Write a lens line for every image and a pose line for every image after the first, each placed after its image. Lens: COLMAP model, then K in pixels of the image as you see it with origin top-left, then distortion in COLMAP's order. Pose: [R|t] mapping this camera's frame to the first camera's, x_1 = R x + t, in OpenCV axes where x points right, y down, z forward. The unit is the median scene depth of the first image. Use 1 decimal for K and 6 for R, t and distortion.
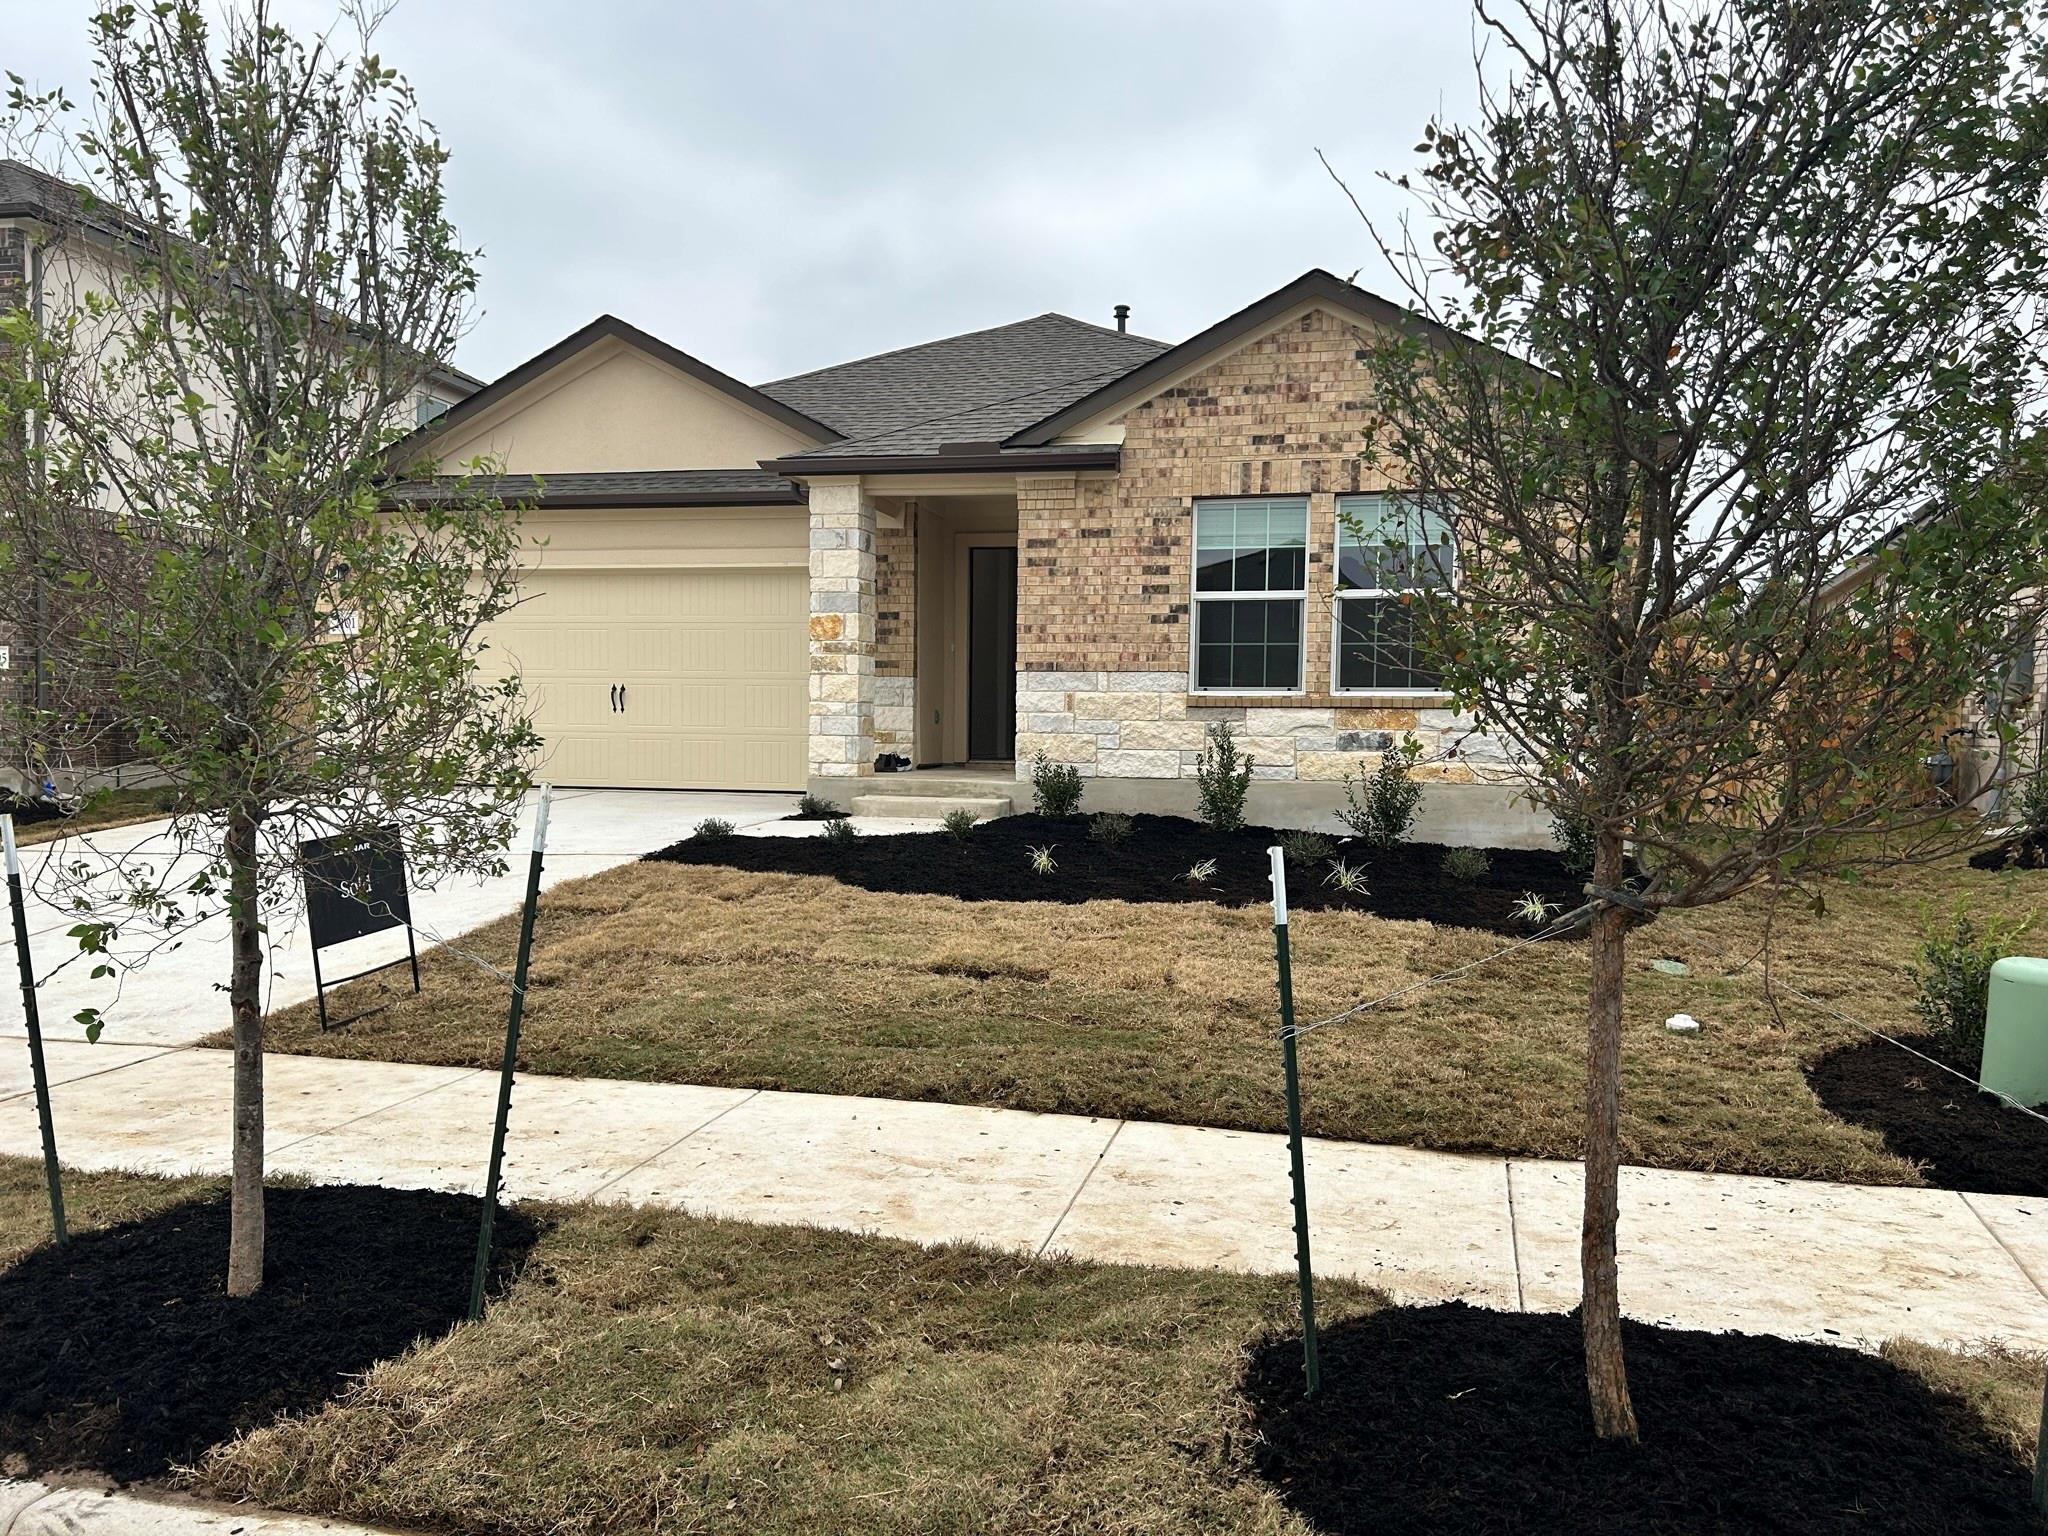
lens RADIAL K [[1538.7, 0, 1034.1], [0, 1538.7, 786.8], [0, 0, 1]] dist [0.073232, -0.069129]
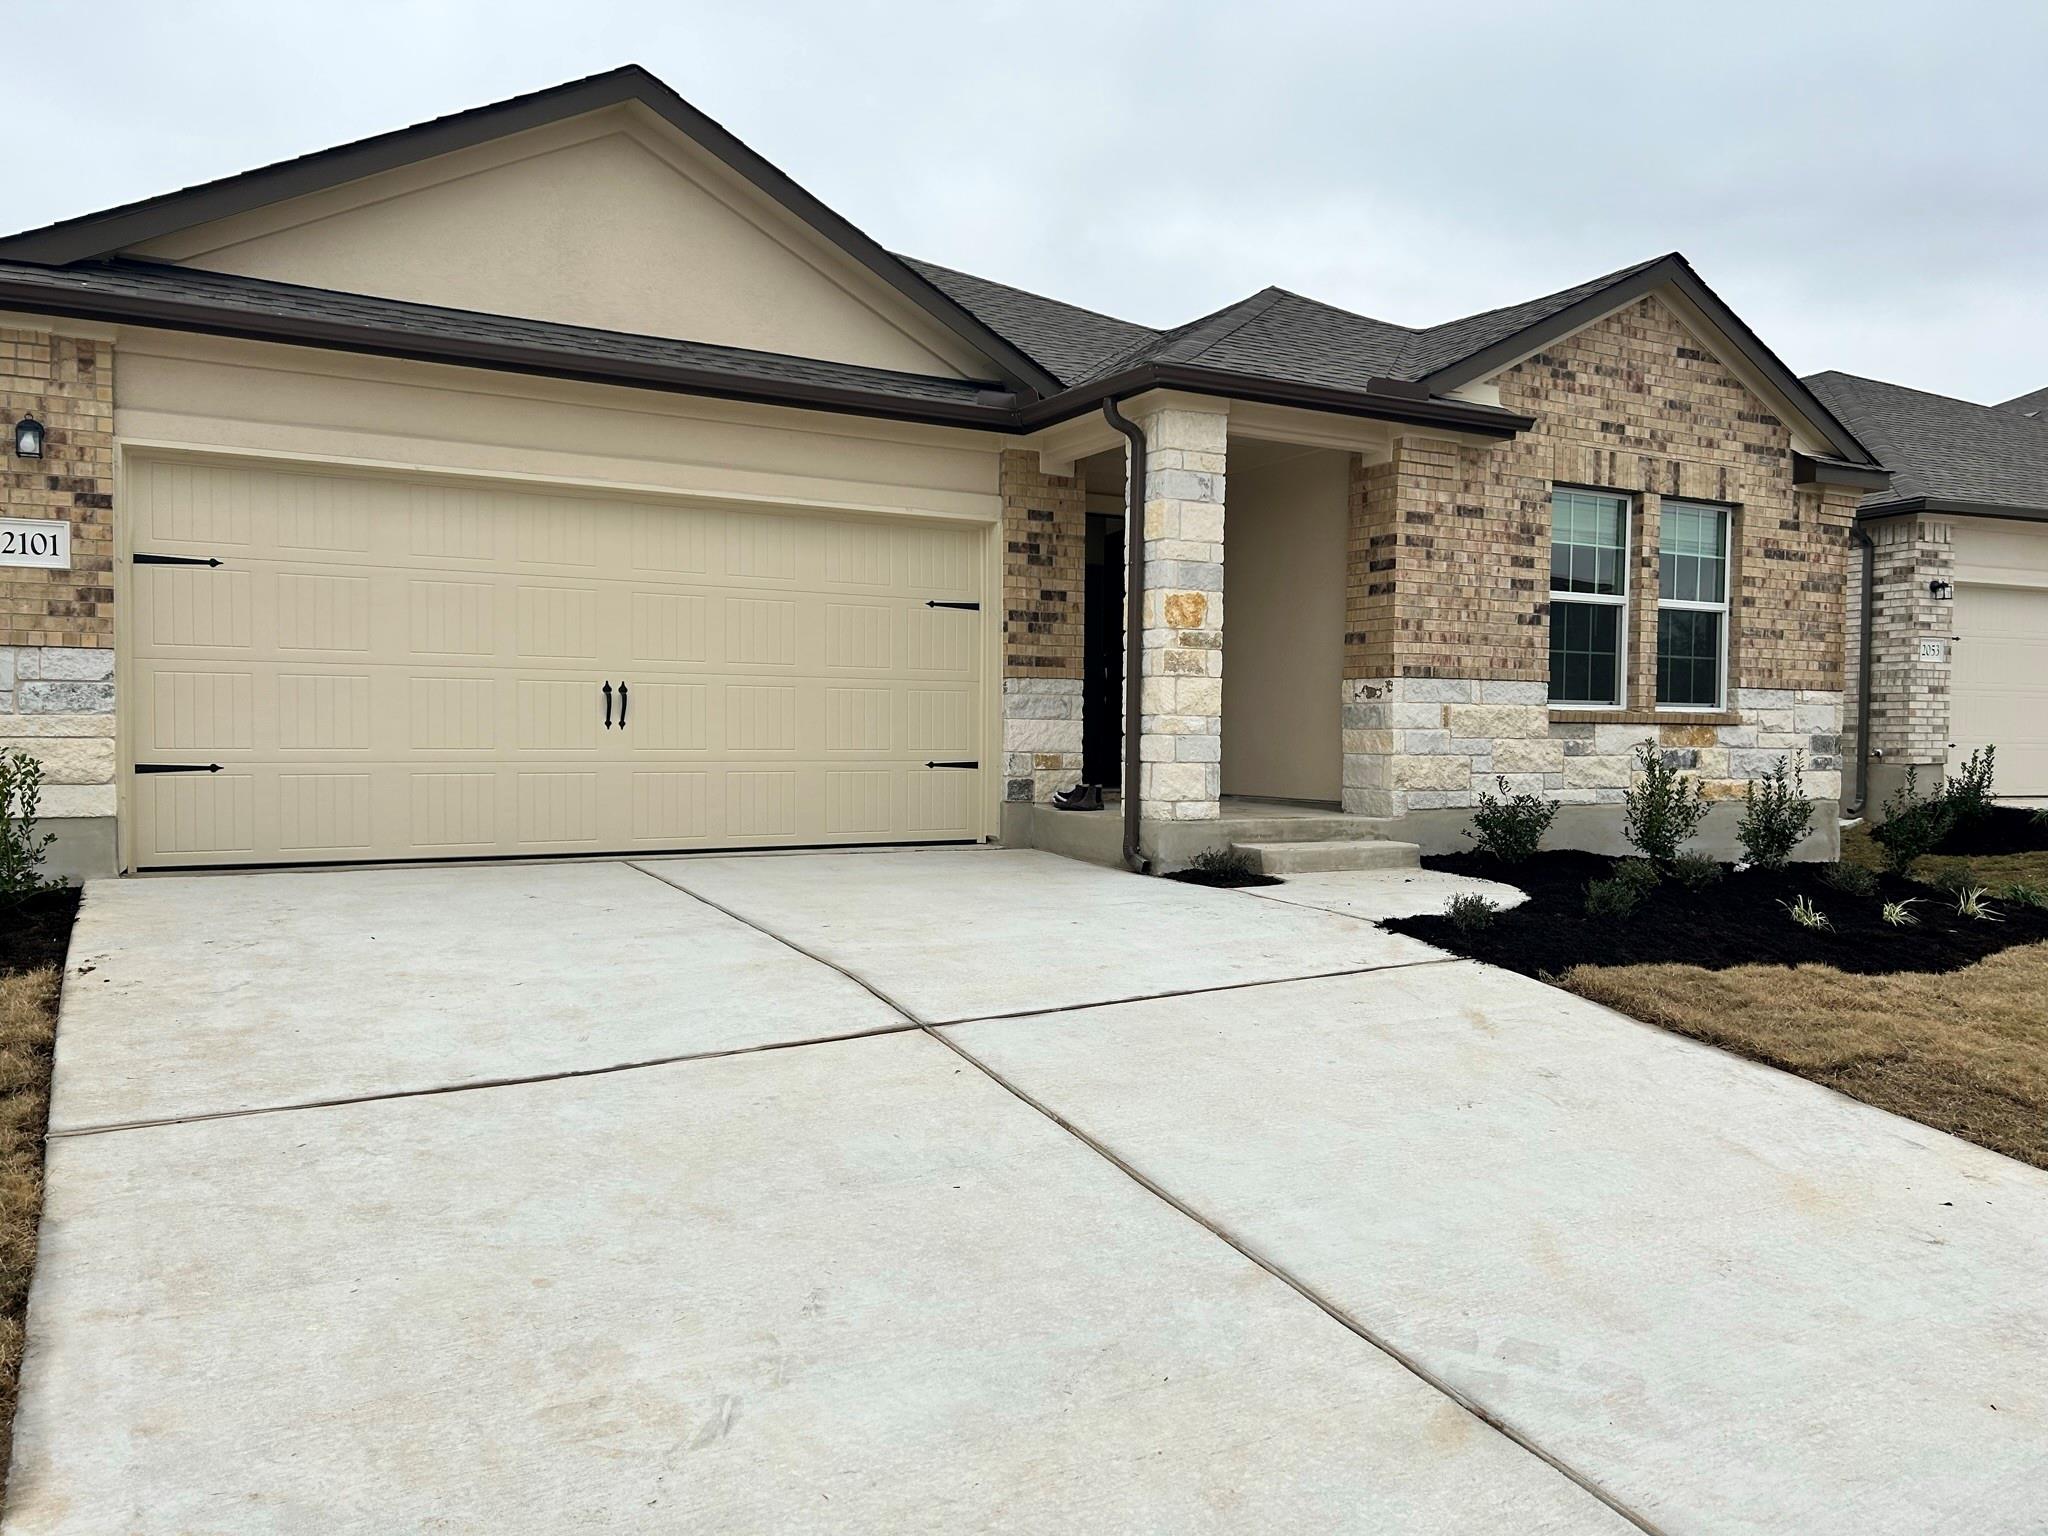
lens RADIAL K [[1538.7, 0, 1029.3], [0, 1538.7, 756.5], [0, 0, 1]] dist [0.073232, -0.069129]
pose [[0.726358, -0.014705, 0.687160, -0.711627], [0.030387, 0.999481, -0.010732, -0.032272], [-0.686645, 0.028676, 0.726427, 0.568027]]
